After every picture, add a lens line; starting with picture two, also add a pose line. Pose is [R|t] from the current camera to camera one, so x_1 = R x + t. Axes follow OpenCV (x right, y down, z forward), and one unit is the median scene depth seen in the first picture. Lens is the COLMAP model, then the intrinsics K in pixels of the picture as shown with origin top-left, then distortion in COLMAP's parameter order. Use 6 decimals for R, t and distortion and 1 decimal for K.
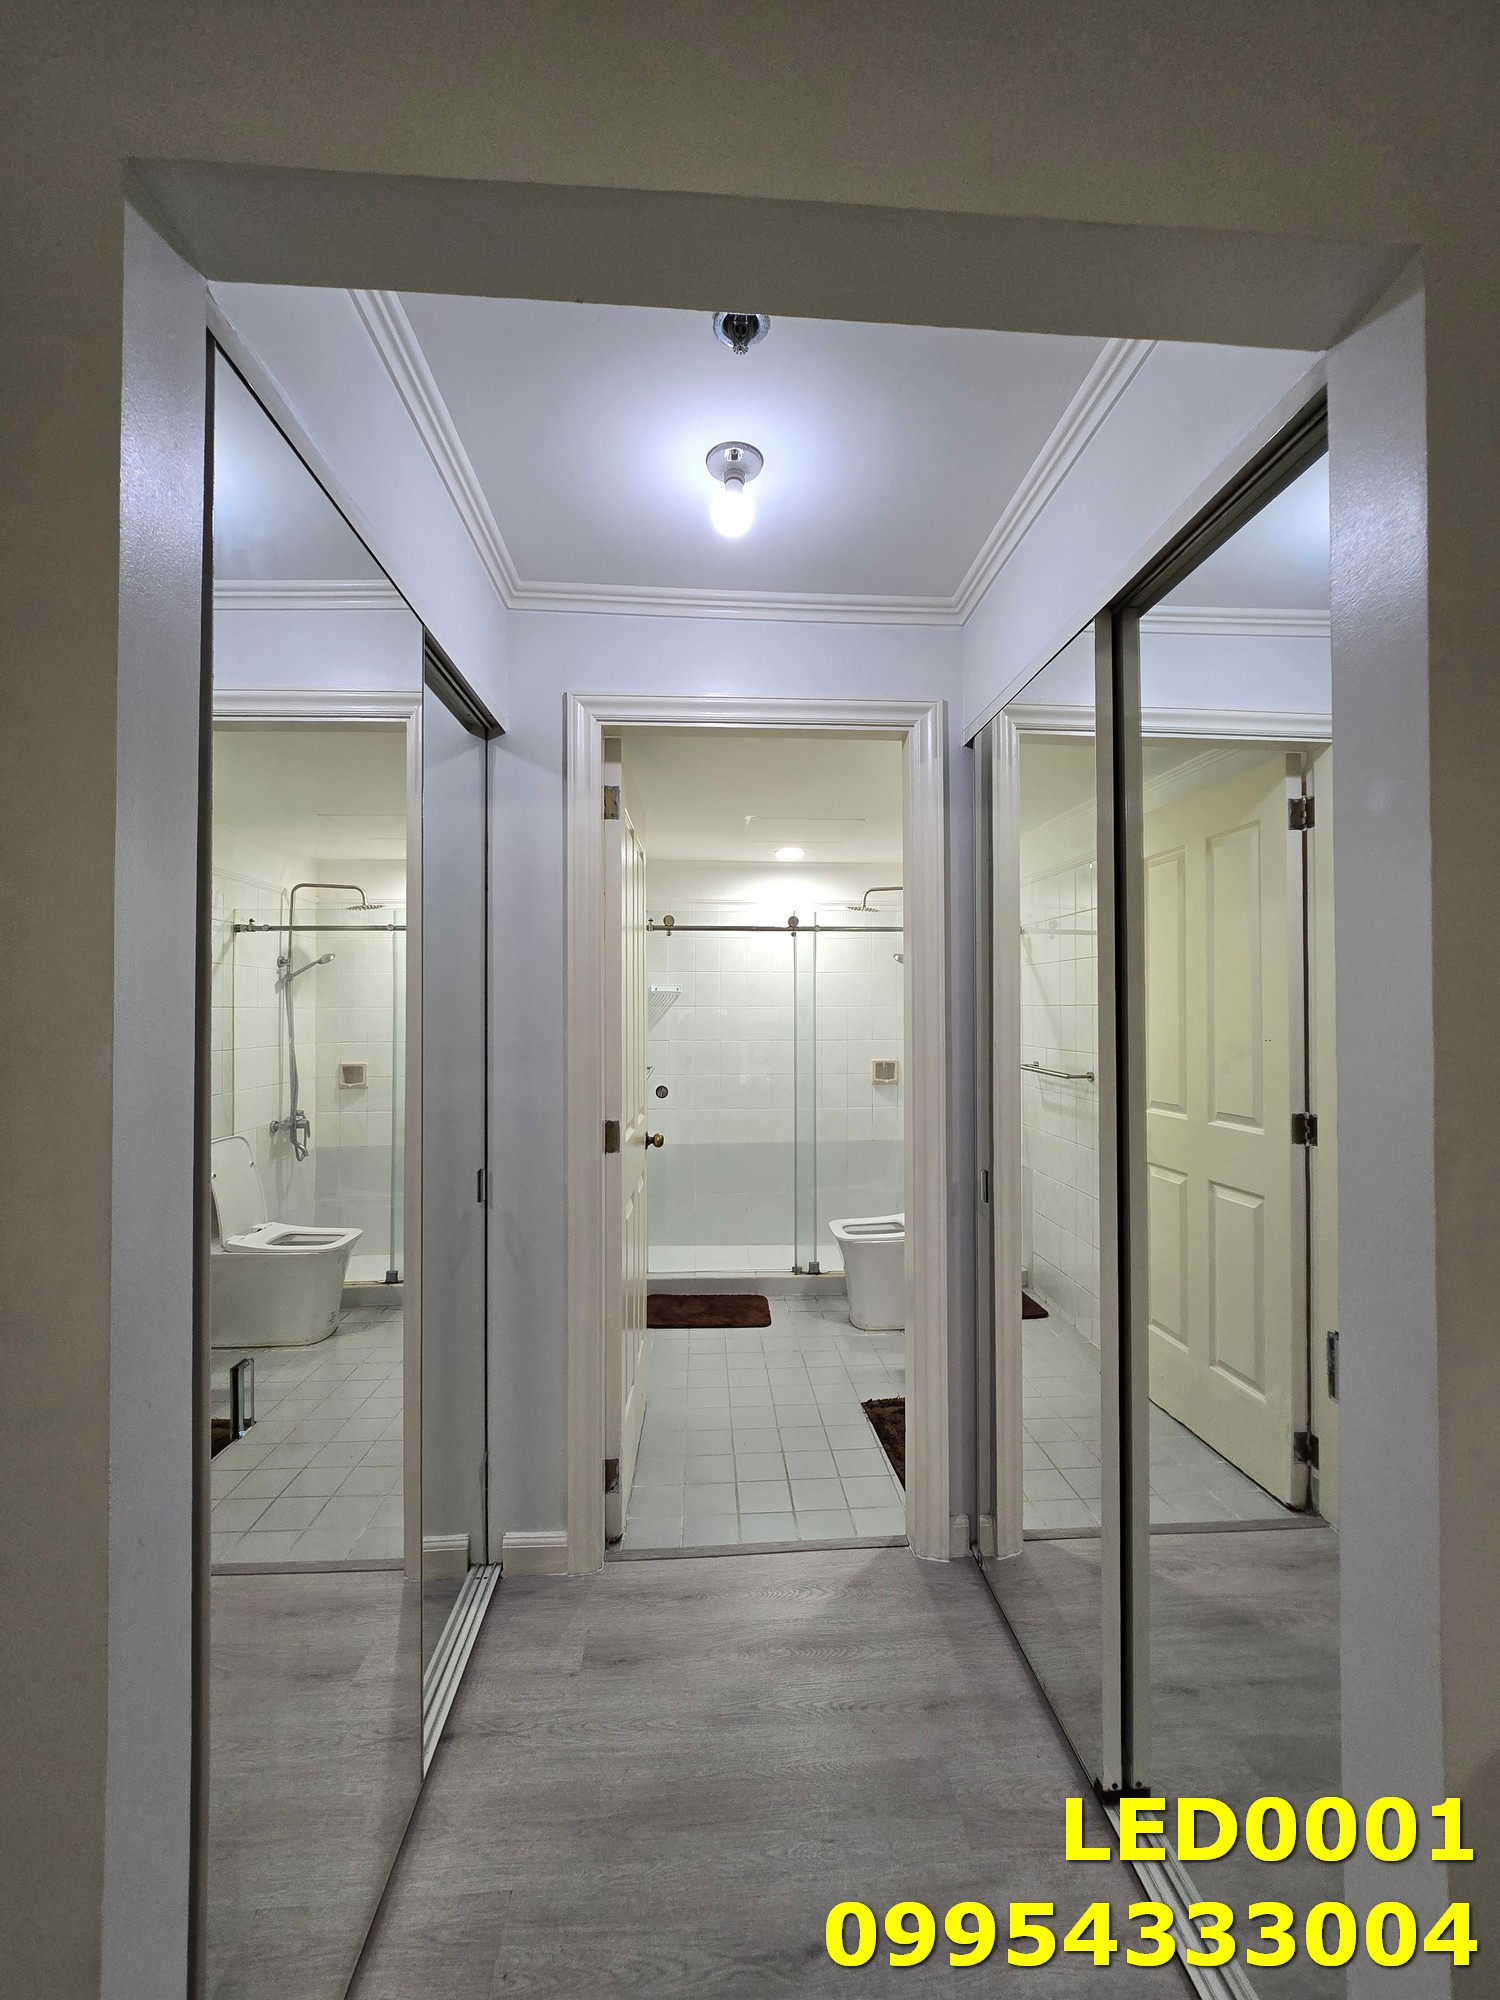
lens RADIAL K [[817.1, 0, 738.2], [0, 817.1, 1004.1], [0, 0, 1]] dist [-0.006308, 0.002477]
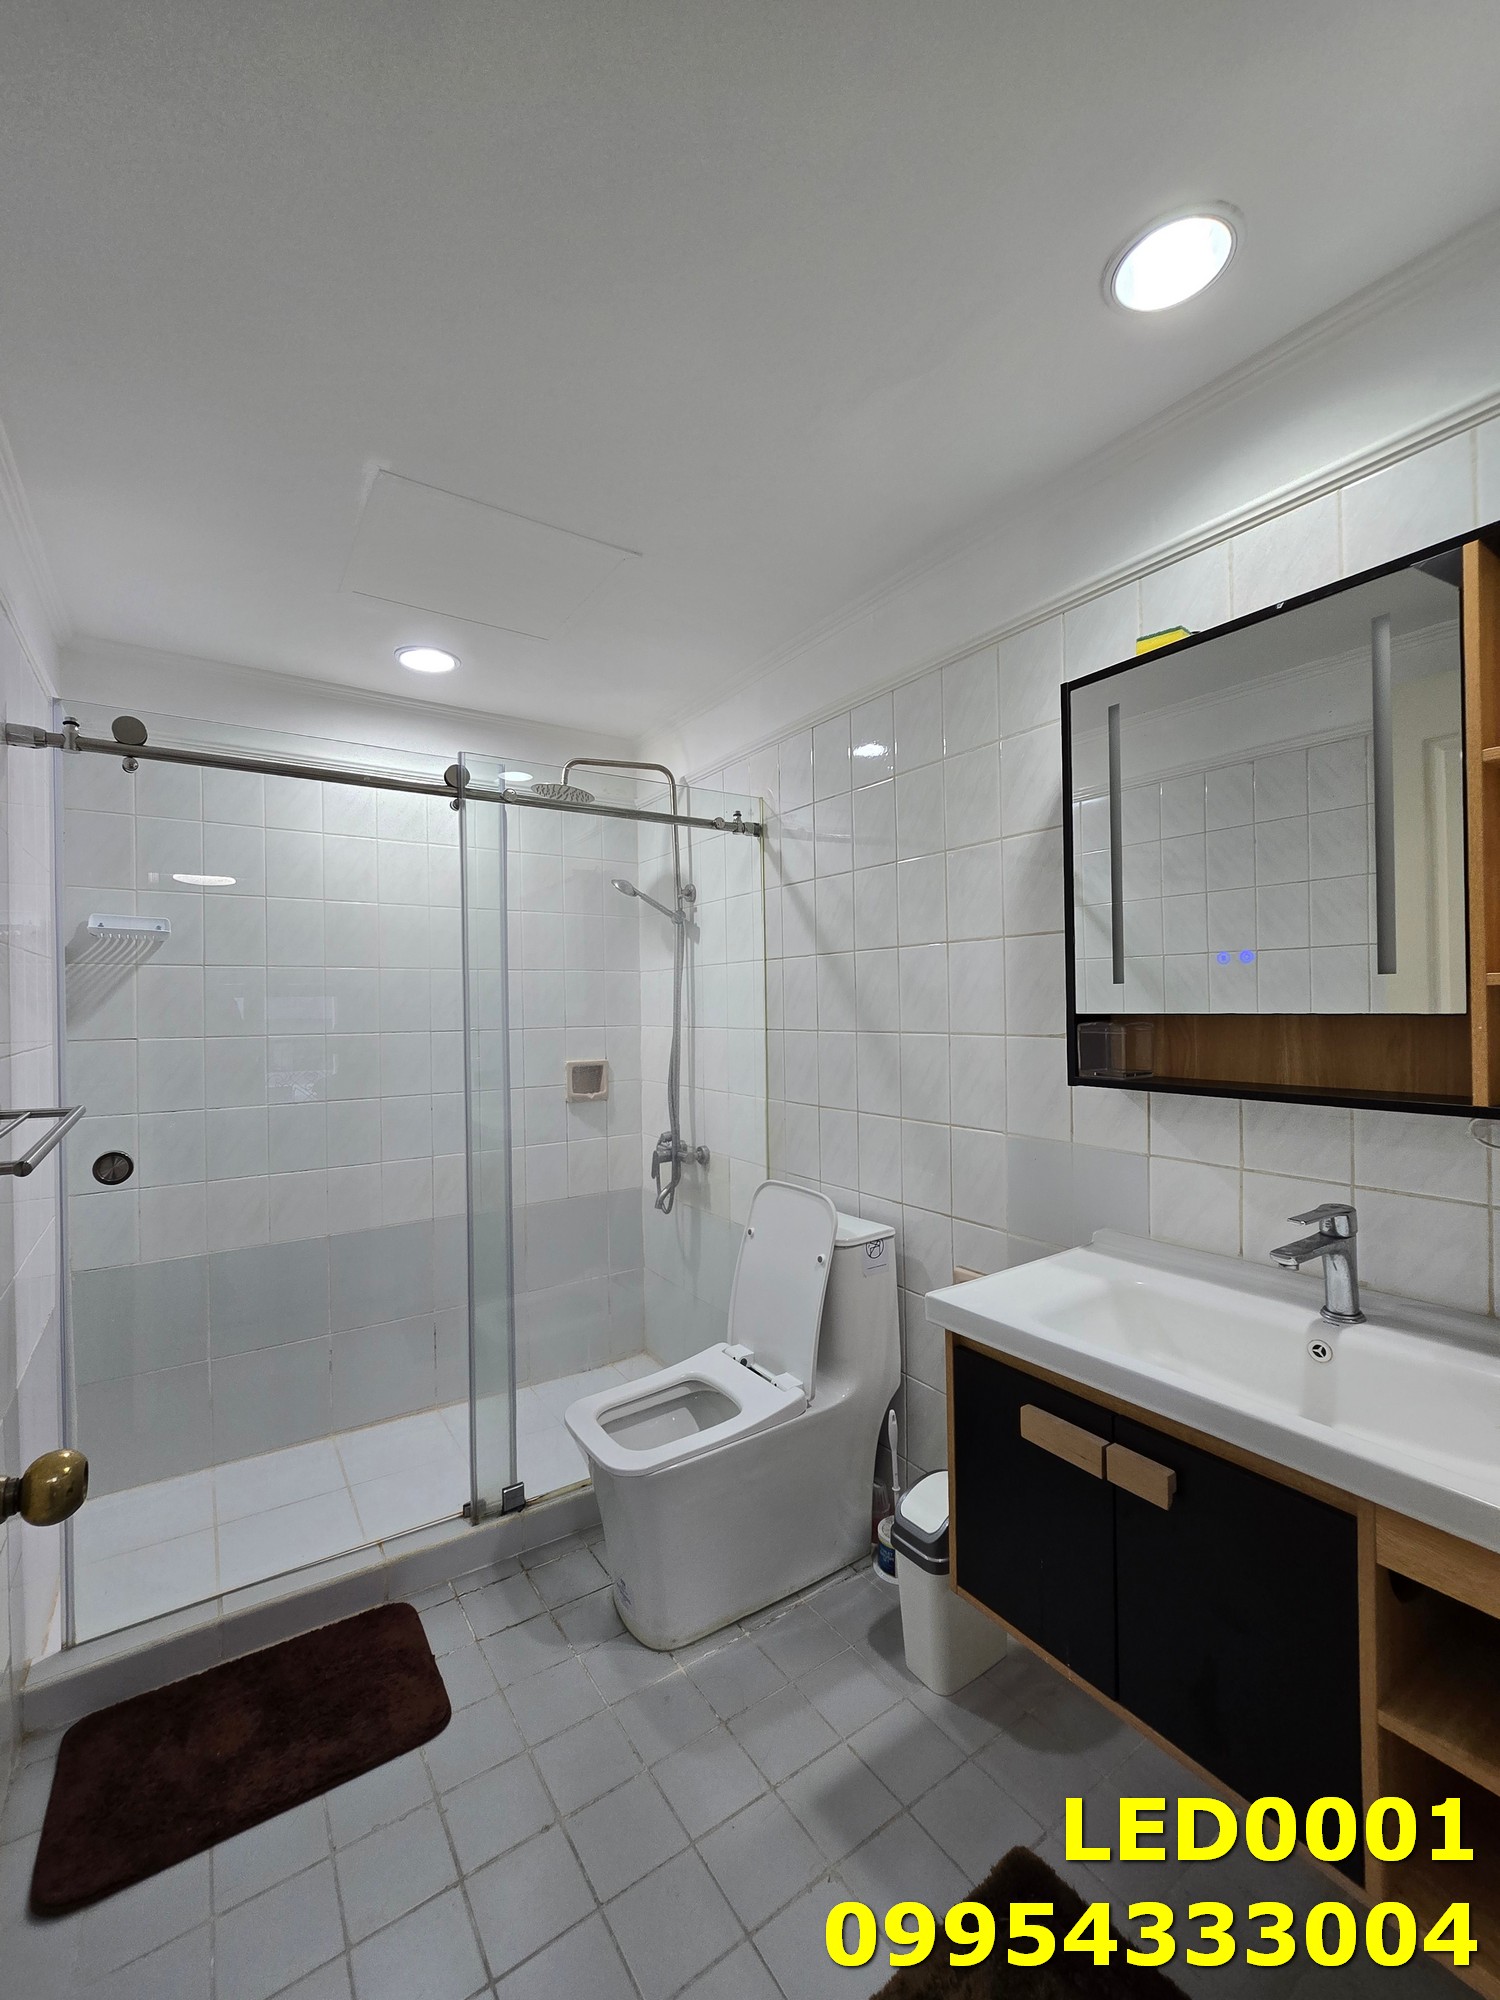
lens RADIAL K [[817.1, 0, 743.9], [0, 817.1, 1003.1], [0, 0, 1]] dist [-0.006308, 0.002477]
pose [[0.854268, -0.011629, 0.519703, -0.074711], [0.010690, 0.999931, 0.004804, 0.059014], [-0.519723, 0.001451, 0.854334, 1.021112]]
